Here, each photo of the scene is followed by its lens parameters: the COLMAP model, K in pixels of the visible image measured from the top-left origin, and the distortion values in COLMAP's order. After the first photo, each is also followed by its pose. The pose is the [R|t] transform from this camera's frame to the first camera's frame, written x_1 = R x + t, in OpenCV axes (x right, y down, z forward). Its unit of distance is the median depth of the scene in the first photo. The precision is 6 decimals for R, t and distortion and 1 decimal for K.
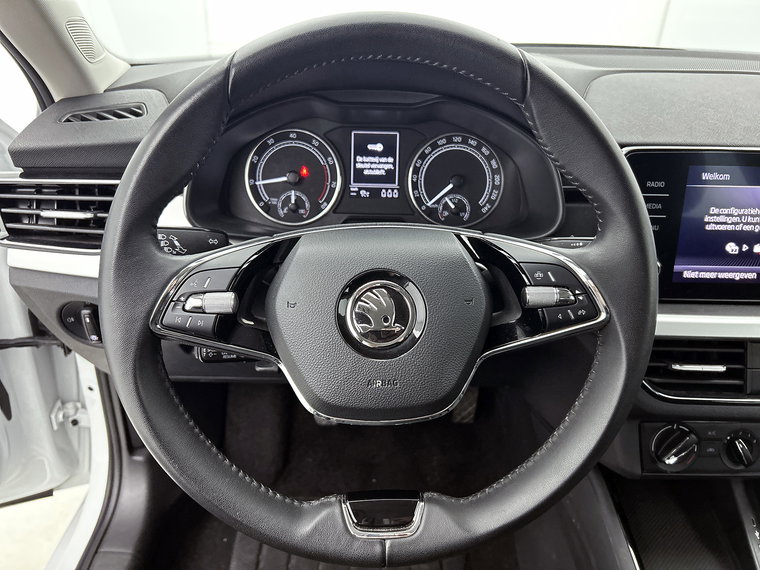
lens RADIAL K [[575.7, 0, 379.6], [0, 575.7, 278.5], [0, 0, 1]] dist [0.036792, -0.068091]
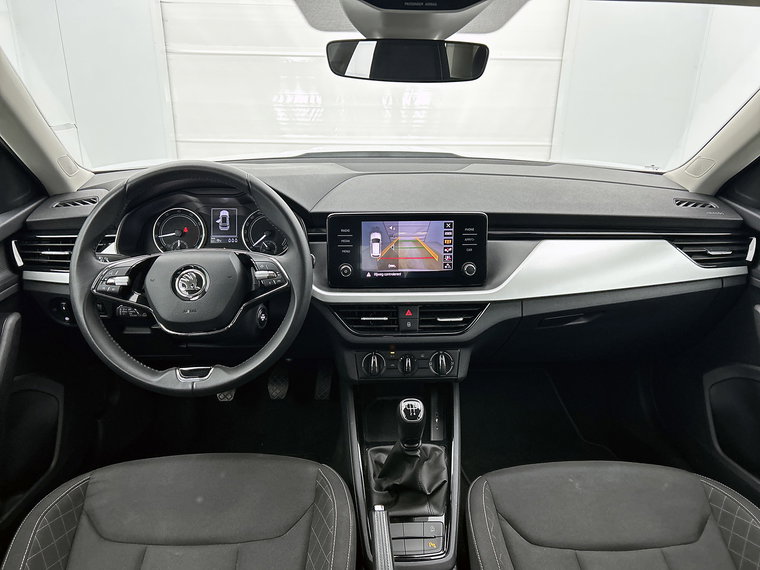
lens RADIAL K [[575.7, 0, 398.0], [0, 575.7, 283.1], [0, 0, 1]] dist [0.036792, -0.068091]
pose [[0.998188, -0.025169, 0.054647, 0.502370], [0.031623, 0.992190, -0.120658, 0.261179], [-0.051184, 0.122168, 0.991189, -0.973618]]
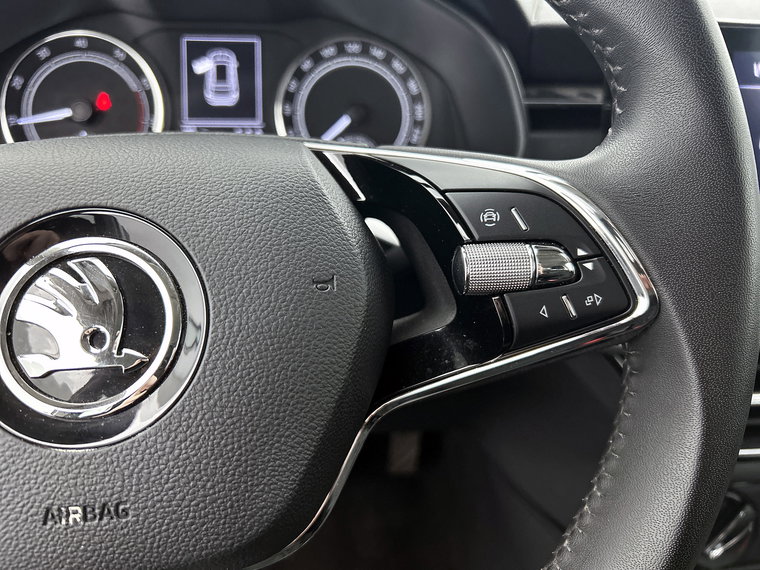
lens RADIAL K [[575.7, 0, 378.3], [0, 575.7, 282.6], [0, 0, 1]] dist [0.036792, -0.068091]
pose [[0.996203, -0.037052, 0.078779, 0.114047], [0.039475, 0.998787, -0.029417, 0.036937], [-0.077593, 0.032415, 0.996458, 0.420979]]
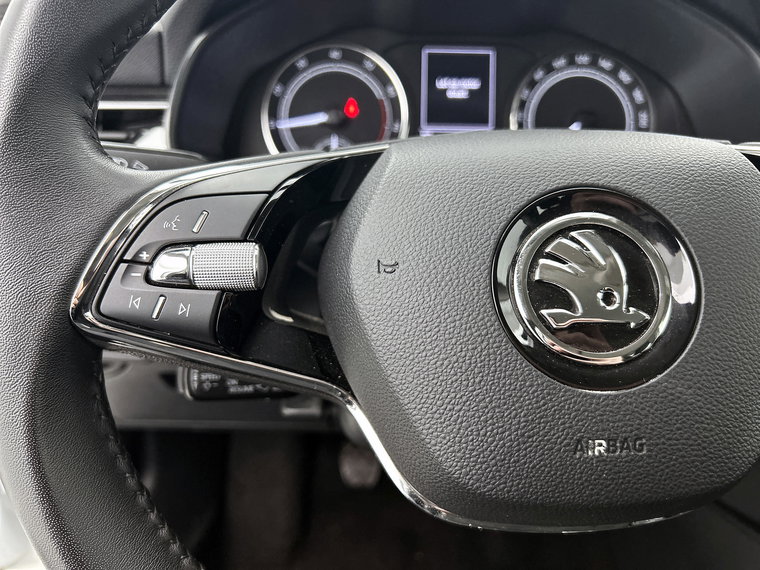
lens RADIAL K [[575.7, 0, 381.3], [0, 575.7, 285.5], [0, 0, 1]] dist [0.036792, -0.068091]
pose [[0.999977, -0.004706, 0.004827, -0.112356], [0.004957, 0.998554, -0.053528, 0.058613], [-0.004568, 0.053551, 0.998555, 0.388809]]
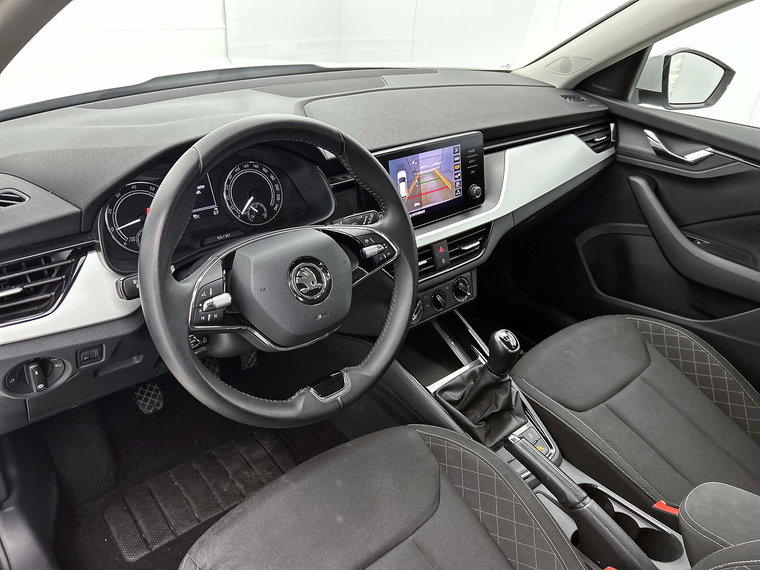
lens RADIAL K [[575.7, 0, 384.7], [0, 575.7, 287.2], [0, 0, 1]] dist [0.036792, -0.068091]
pose [[0.750073, -0.309195, 0.584627, -0.616520], [0.264179, 0.950473, 0.163741, -0.105744], [-0.606300, 0.031629, 0.794607, -0.413298]]
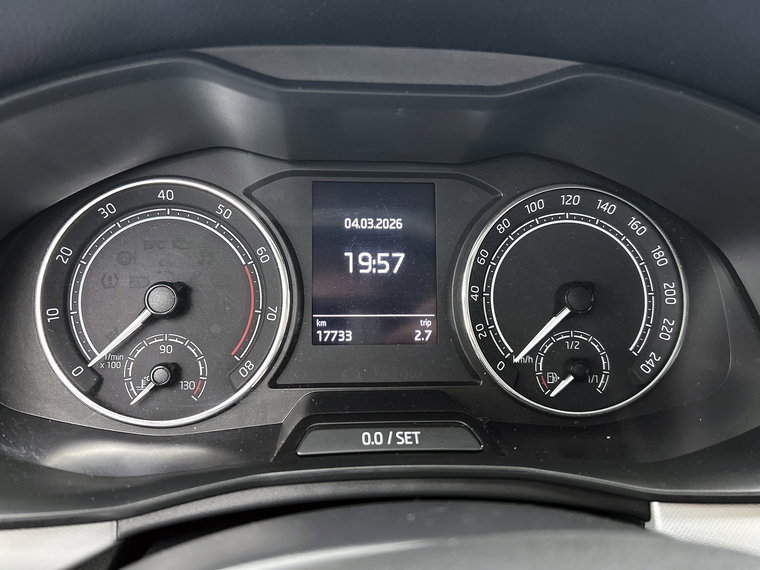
lens RADIAL K [[575.7, 0, 387.0], [0, 575.7, 290.4], [0, 0, 1]] dist [0.036792, -0.068091]
pose [[0.996560, -0.021760, 0.079973, -0.036370], [0.033562, 0.988218, -0.149331, -0.131276], [-0.075781, 0.151501, 0.985548, 0.673429]]
